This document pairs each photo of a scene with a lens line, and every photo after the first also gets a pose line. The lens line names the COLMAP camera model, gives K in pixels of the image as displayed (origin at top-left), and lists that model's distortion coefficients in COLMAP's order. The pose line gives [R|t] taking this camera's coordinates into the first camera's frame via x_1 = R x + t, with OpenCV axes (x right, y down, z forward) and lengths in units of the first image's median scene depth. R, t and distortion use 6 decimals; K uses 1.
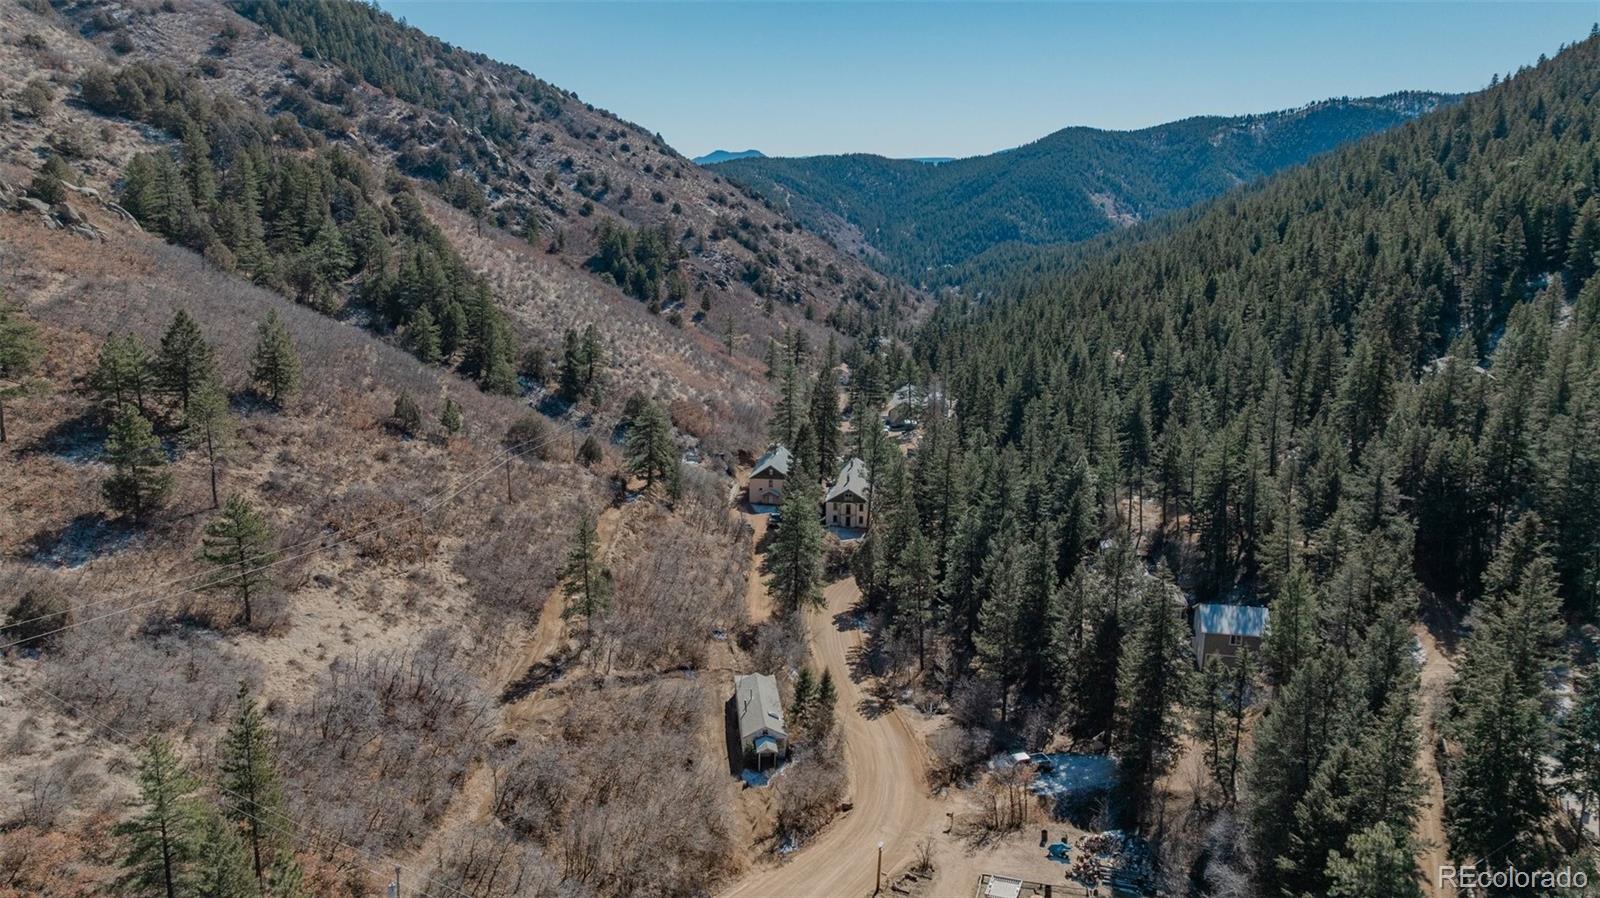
lens RADIAL K [[1126.7, 0, 800.0], [0, 1126.7, 449.0], [0, 0, 1]] dist [-0.028123, 0.000429]
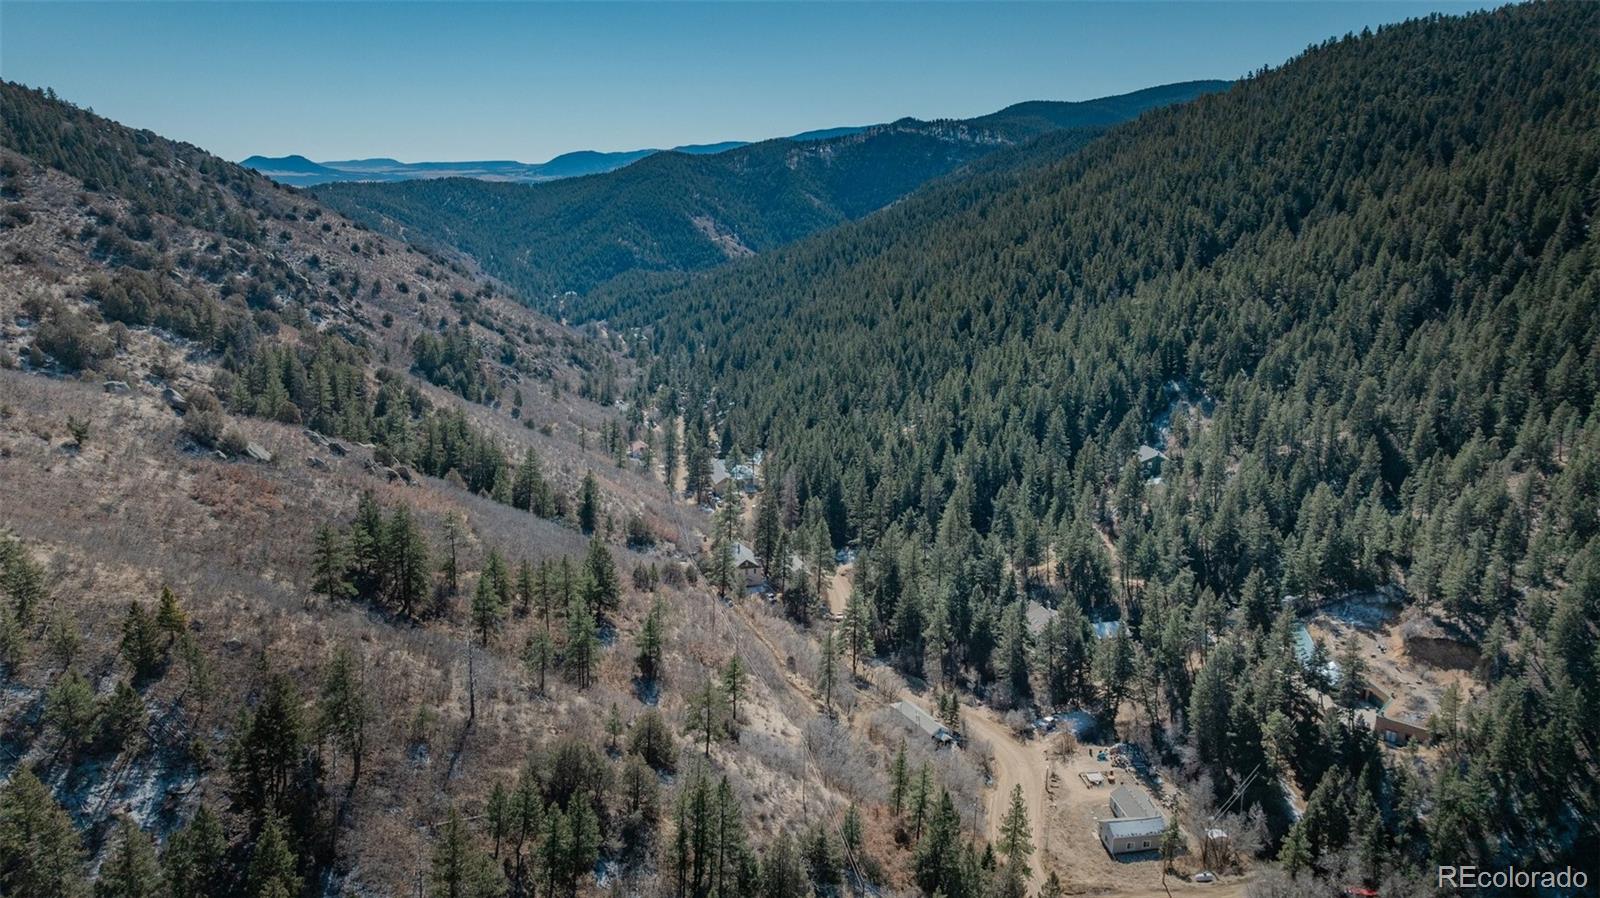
lens RADIAL K [[1126.7, 0, 800.0], [0, 1126.7, 449.0], [0, 0, 1]] dist [-0.028123, 0.000429]
pose [[0.928239, -0.097017, 0.359111, -0.157047], [0.096143, 0.995160, 0.020337, -0.050014], [-0.359346, 0.015648, 0.933073, -0.123921]]
